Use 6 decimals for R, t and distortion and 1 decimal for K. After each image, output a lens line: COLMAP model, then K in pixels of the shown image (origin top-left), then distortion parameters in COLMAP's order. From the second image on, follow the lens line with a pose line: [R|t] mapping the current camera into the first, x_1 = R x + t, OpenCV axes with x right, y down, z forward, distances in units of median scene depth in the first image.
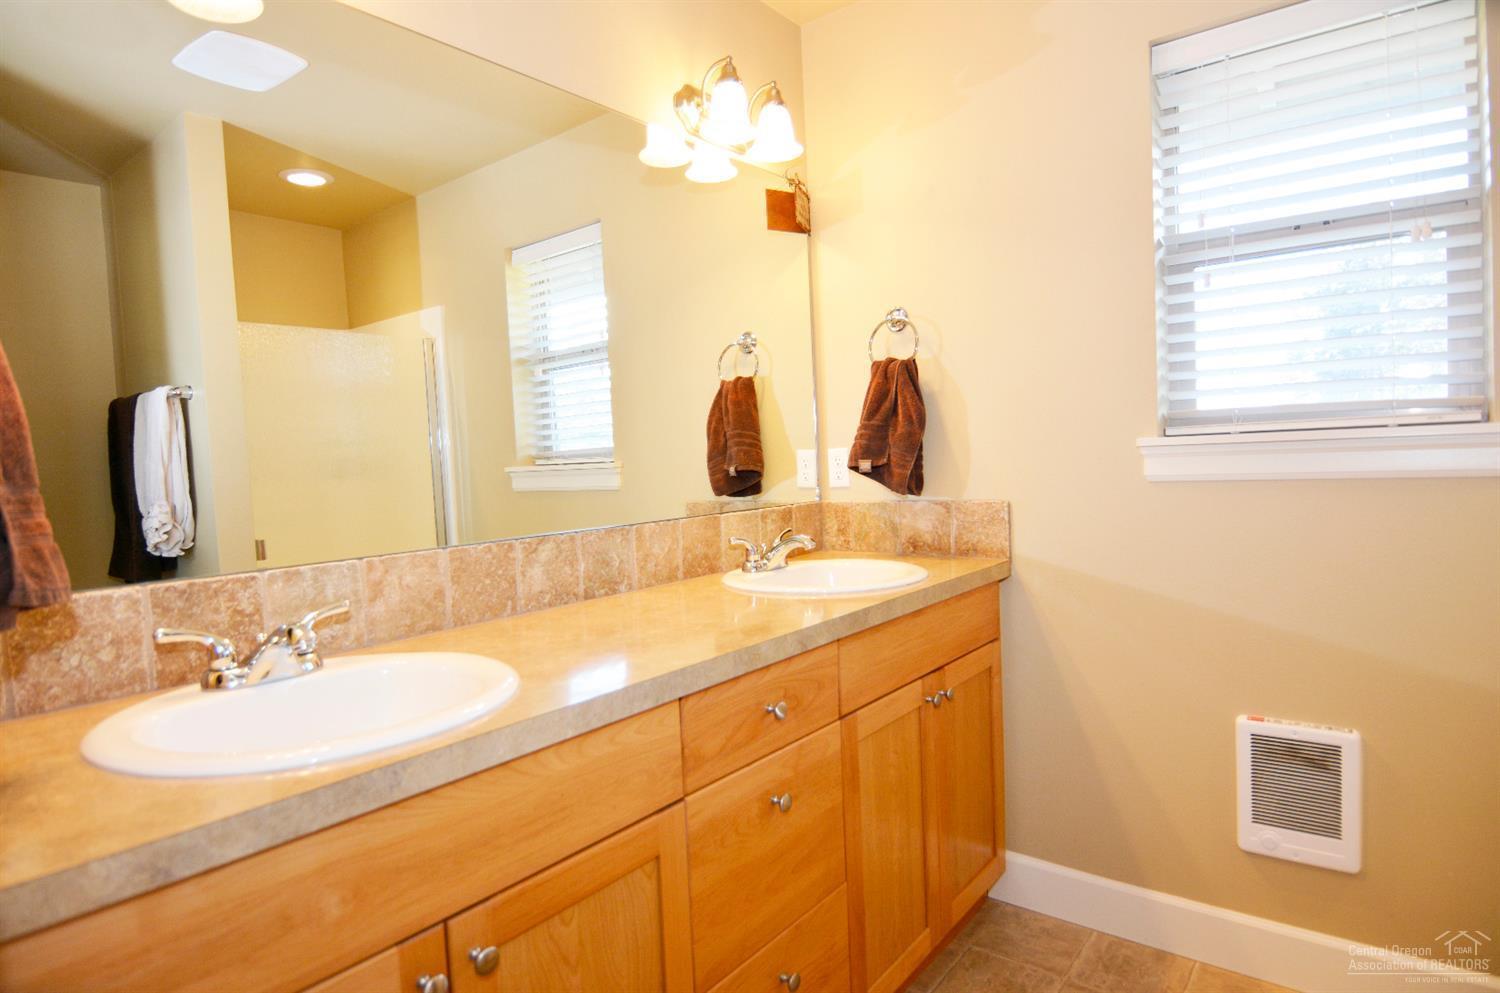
lens RADIAL K [[848.2, 0, 751.1], [0, 848.2, 500.6], [0, 0, 1]] dist [0.000063, -0.000004]
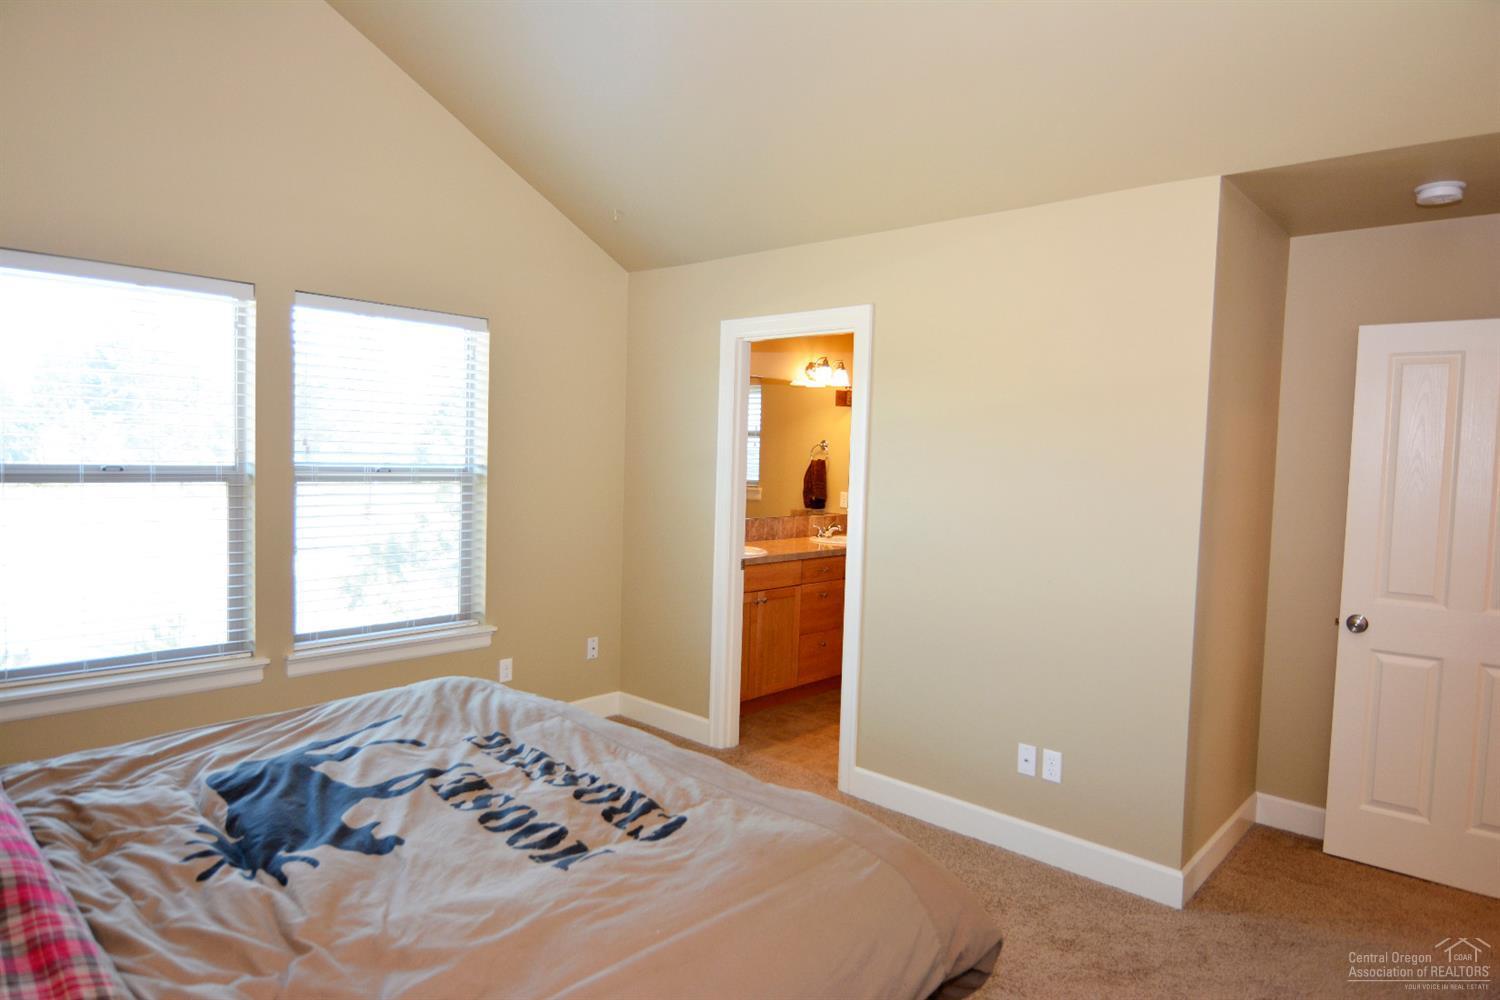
lens RADIAL K [[886.7, 0, 751.3], [0, 886.7, 504.0], [0, 0, 1]] dist [-0.002955, -0.000483]
pose [[0.994748, 0.080874, -0.062738, -0.041306], [-0.080410, 0.996713, 0.009897, -0.032072], [0.063332, -0.004800, 0.997981, -1.683645]]
